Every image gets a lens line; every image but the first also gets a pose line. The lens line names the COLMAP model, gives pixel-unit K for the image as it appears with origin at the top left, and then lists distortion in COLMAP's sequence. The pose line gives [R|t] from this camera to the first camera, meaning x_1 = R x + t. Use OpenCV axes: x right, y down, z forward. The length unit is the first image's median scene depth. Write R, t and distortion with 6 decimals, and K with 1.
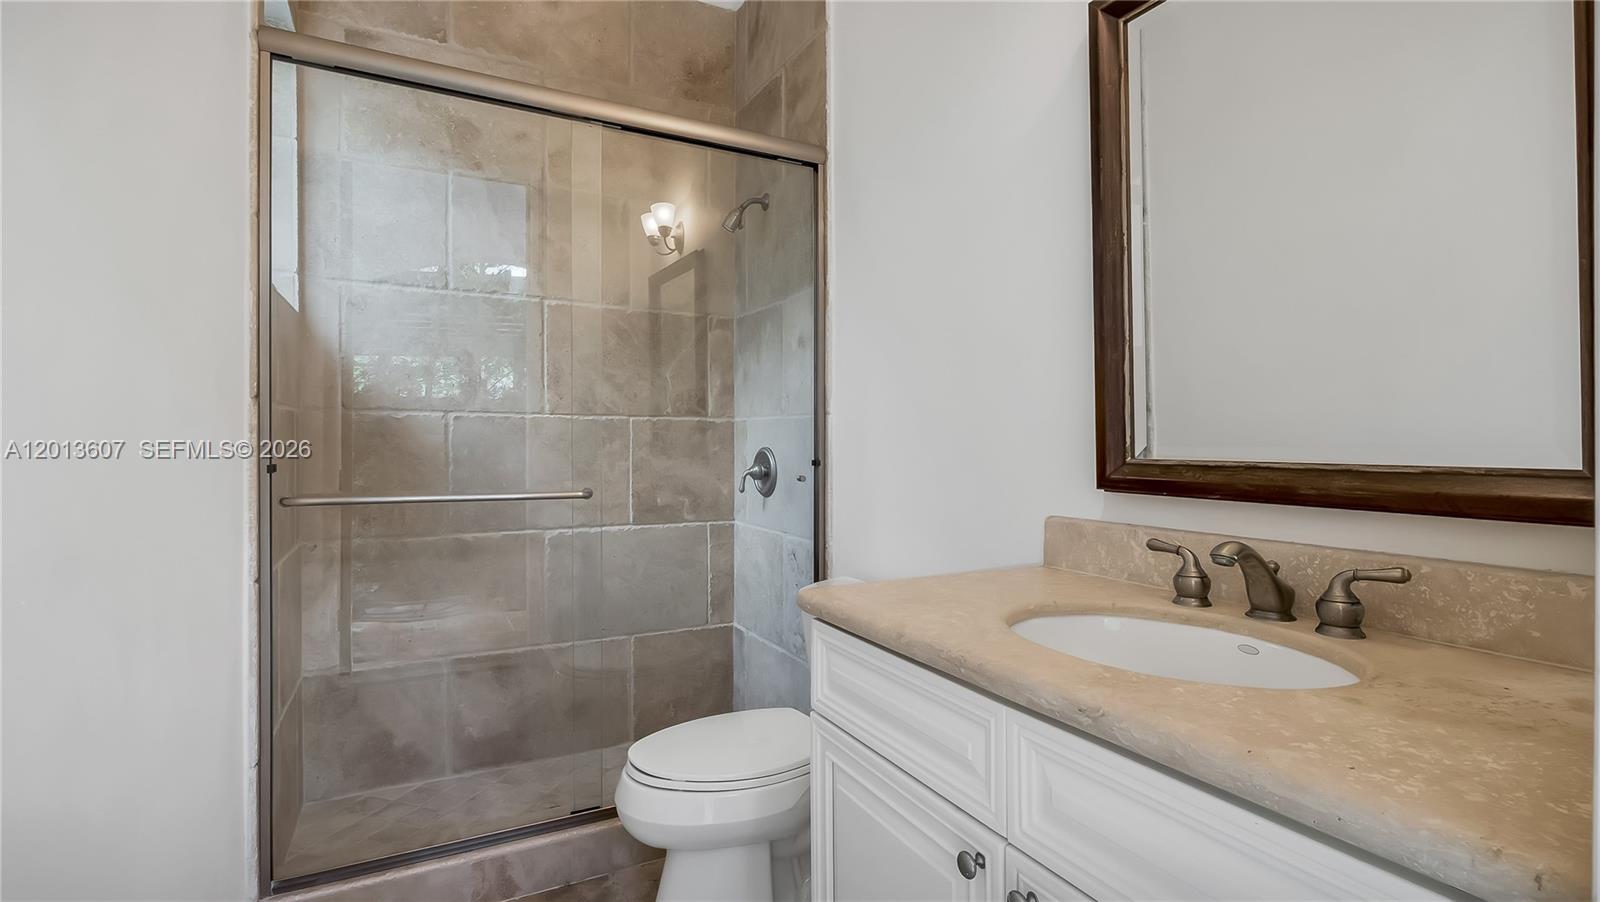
lens RADIAL K [[739.2, 0, 800.0], [0, 739.2, 451.0], [0, 0, 1]] dist [-0.001290, 0.000022]
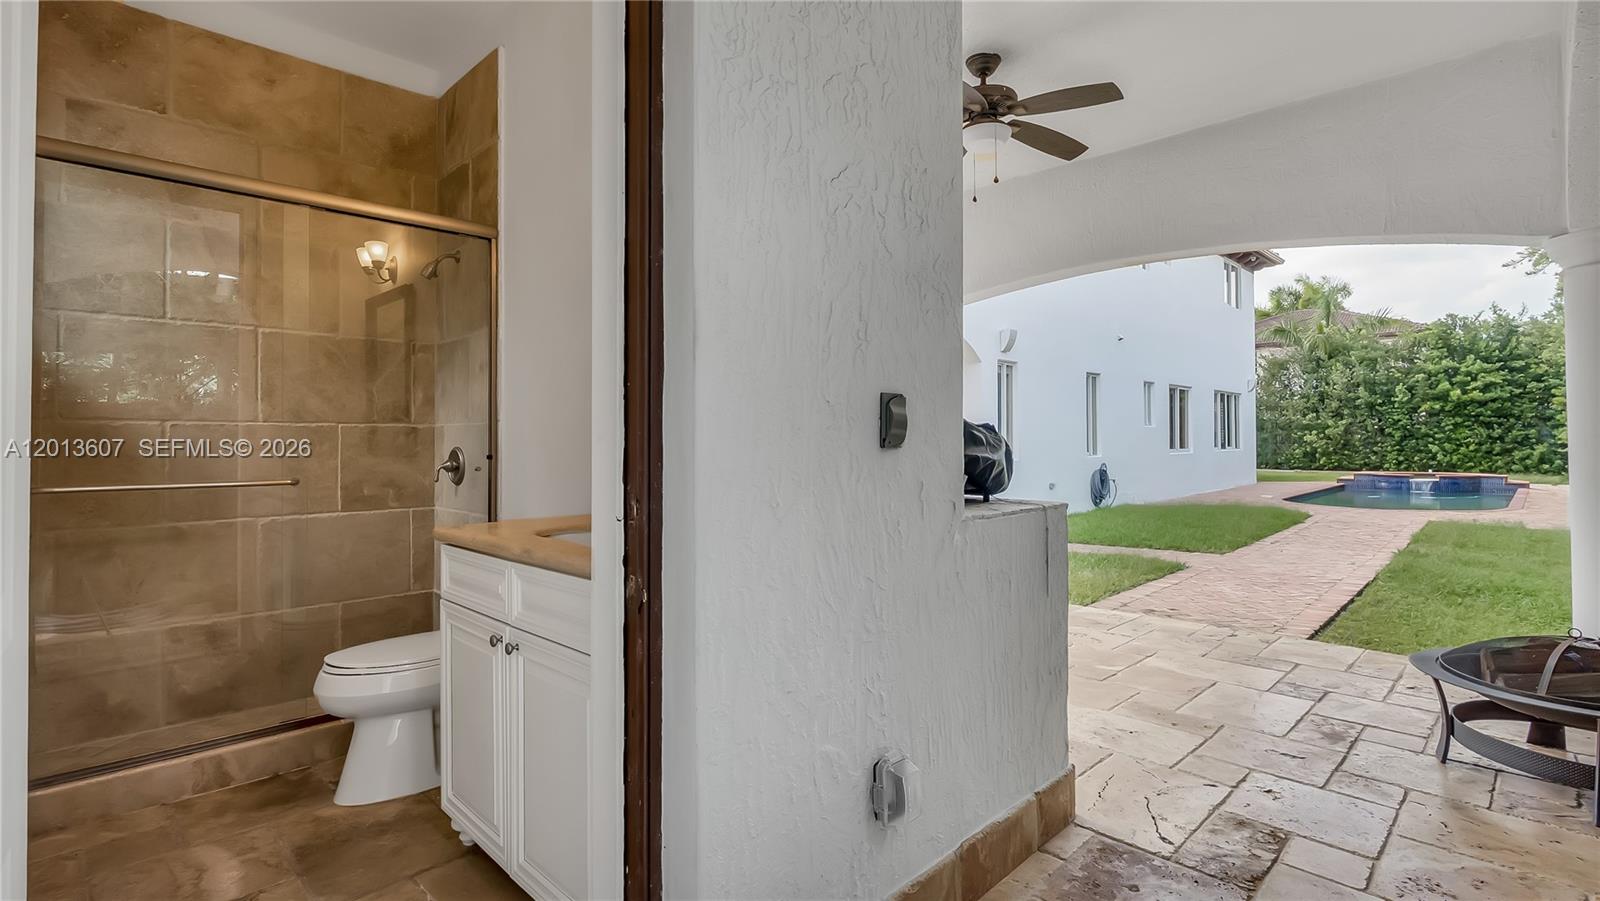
lens RADIAL K [[752.9, 0, 797.8], [0, 752.9, 426.8], [0, 0, 1]] dist [0.002204, -0.004515]
pose [[0.958172, -0.006966, 0.286108, 0.148063], [0.017434, 0.999268, -0.034057, 0.015364], [-0.285661, 0.037620, 0.957592, -0.430956]]
